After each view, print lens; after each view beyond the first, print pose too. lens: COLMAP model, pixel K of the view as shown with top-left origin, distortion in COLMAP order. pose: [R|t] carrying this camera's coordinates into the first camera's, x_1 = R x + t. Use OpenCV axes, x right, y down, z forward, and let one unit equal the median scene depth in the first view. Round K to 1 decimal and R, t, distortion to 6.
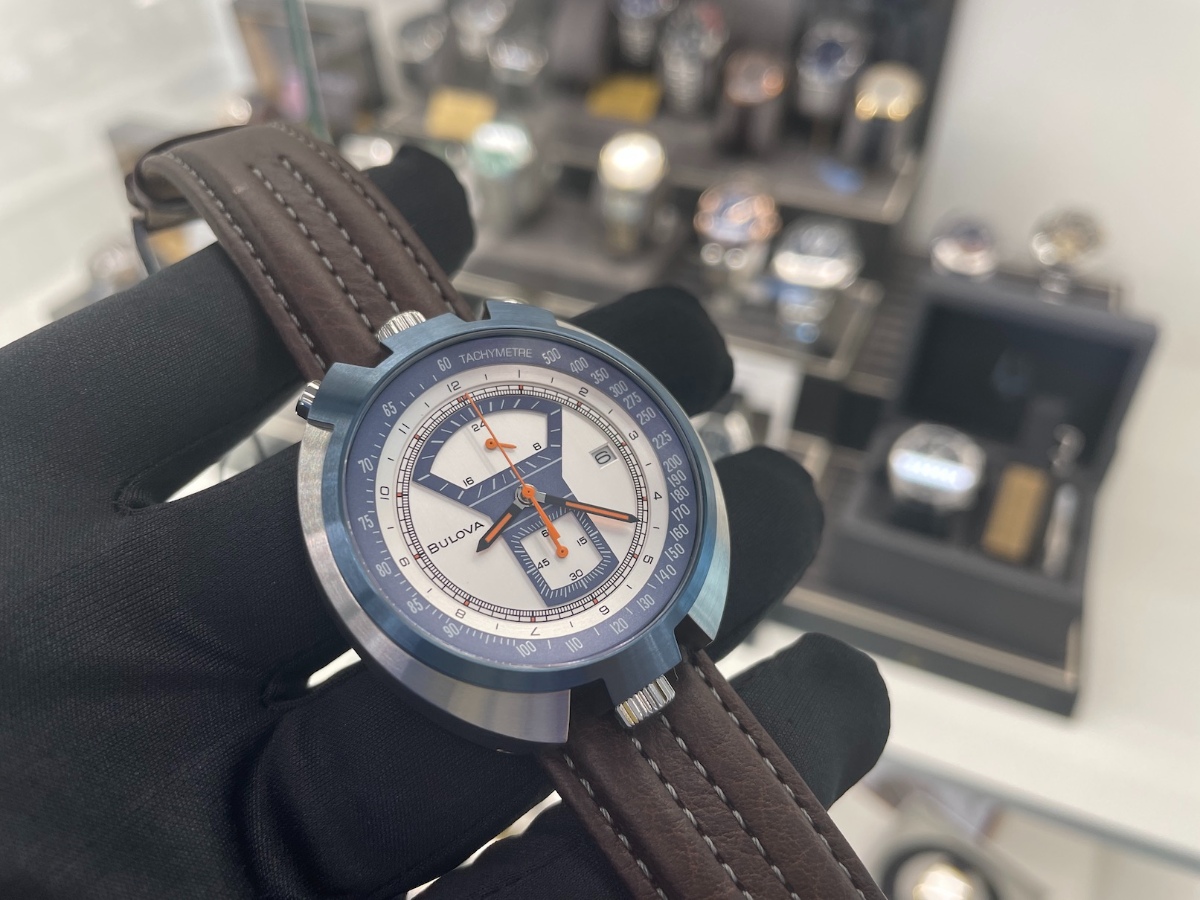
lens RADIAL K [[926.7, 0, 602.9], [0, 926.7, 449.7], [0, 0, 1]] dist [0.051696, -0.000953]
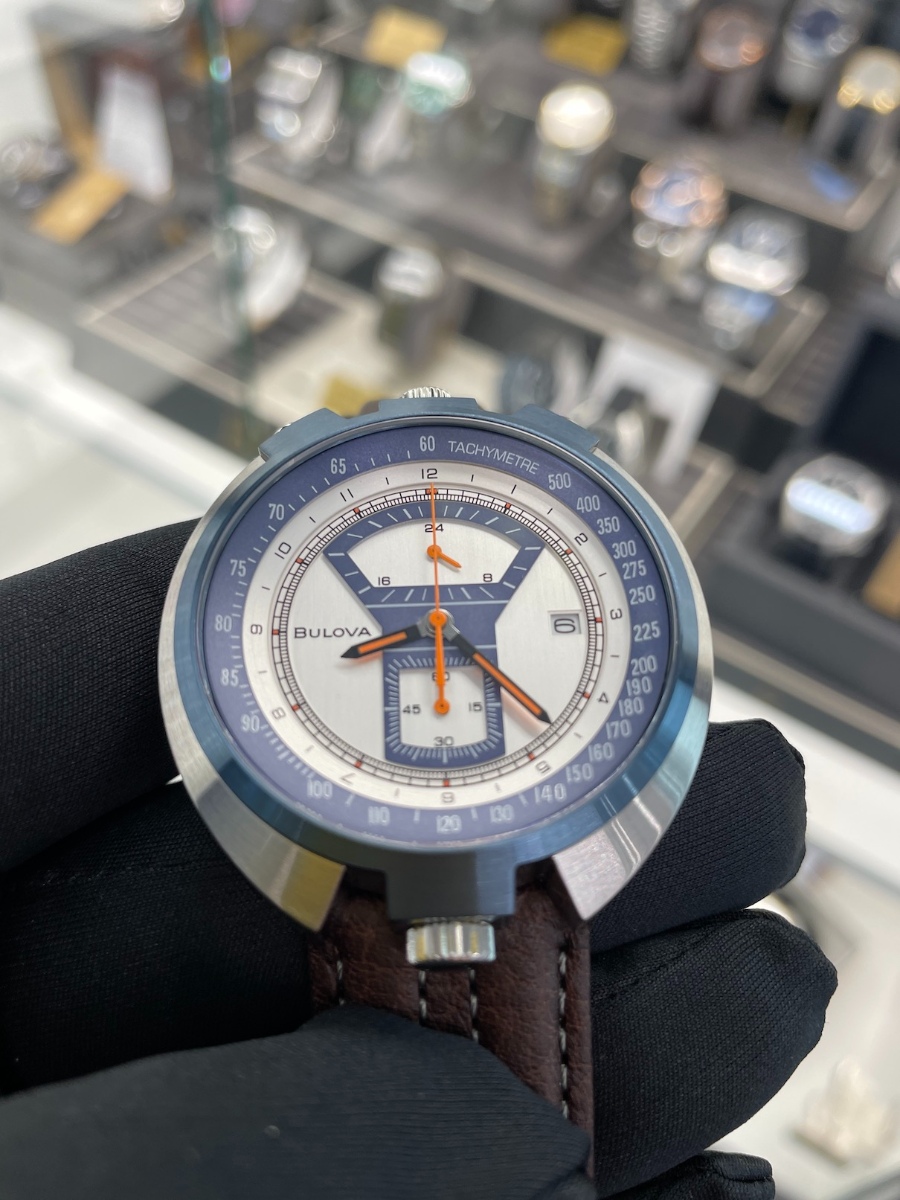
lens RADIAL K [[926.7, 0, 452.3], [0, 926.7, 613.1], [0, 0, 1]] dist [0.051696, -0.000953]
pose [[0.825005, 0.350644, -0.443189, 0.266242], [-0.392778, 0.919626, -0.003569, 0.039540], [0.406316, 0.177019, 0.896421, 0.314187]]
